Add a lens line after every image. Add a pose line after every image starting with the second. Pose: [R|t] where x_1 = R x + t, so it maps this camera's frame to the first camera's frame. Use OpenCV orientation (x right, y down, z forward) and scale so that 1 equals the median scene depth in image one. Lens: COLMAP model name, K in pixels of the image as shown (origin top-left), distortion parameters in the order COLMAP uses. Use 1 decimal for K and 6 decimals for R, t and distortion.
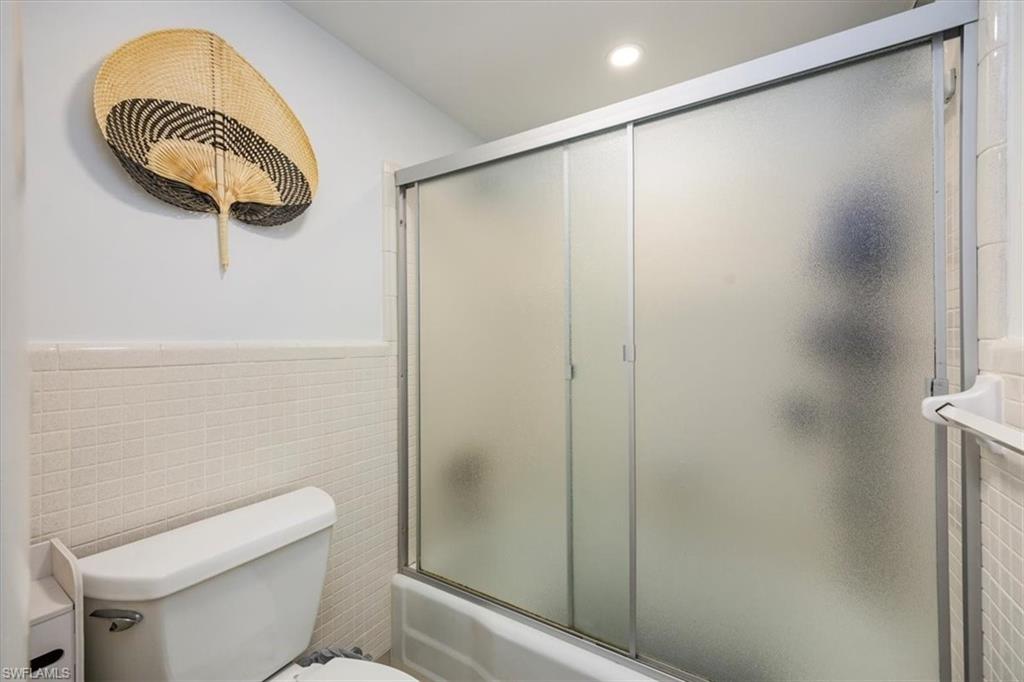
lens RADIAL K [[423.9, 0, 506.9], [0, 423.9, 343.3], [0, 0, 1]] dist [-0.005412, 0.000214]
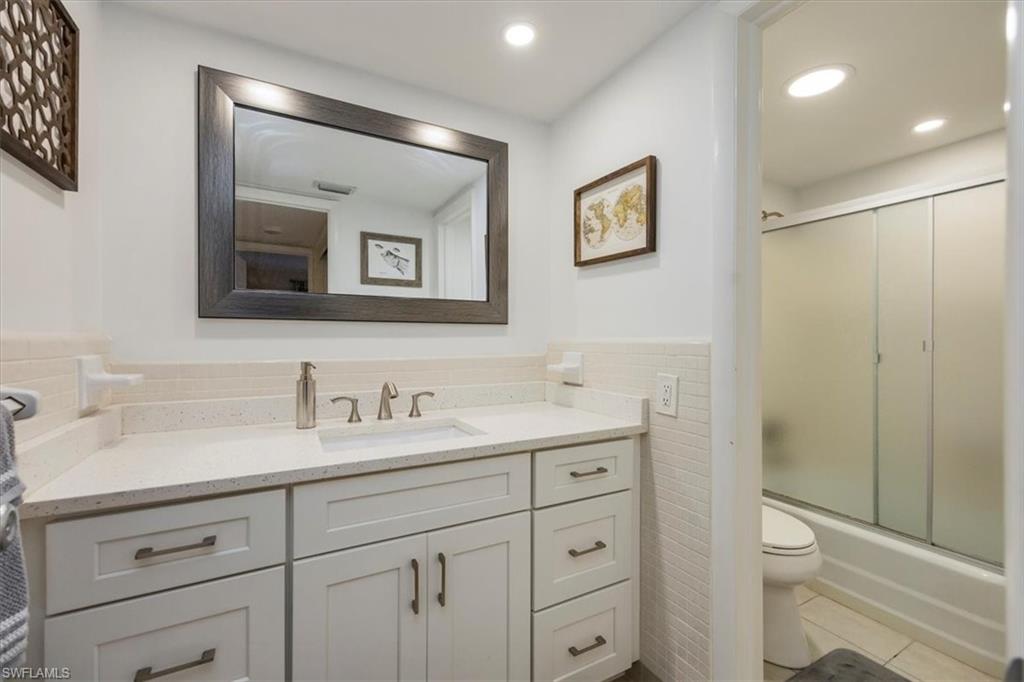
lens RADIAL K [[423.9, 0, 518.6], [0, 423.9, 343.4], [0, 0, 1]] dist [-0.005412, 0.000214]
pose [[0.880532, 0.011084, -0.473858, -0.261856], [-0.003936, 0.999863, 0.016073, -0.005030], [0.473971, -0.012288, 0.880455, -0.927905]]
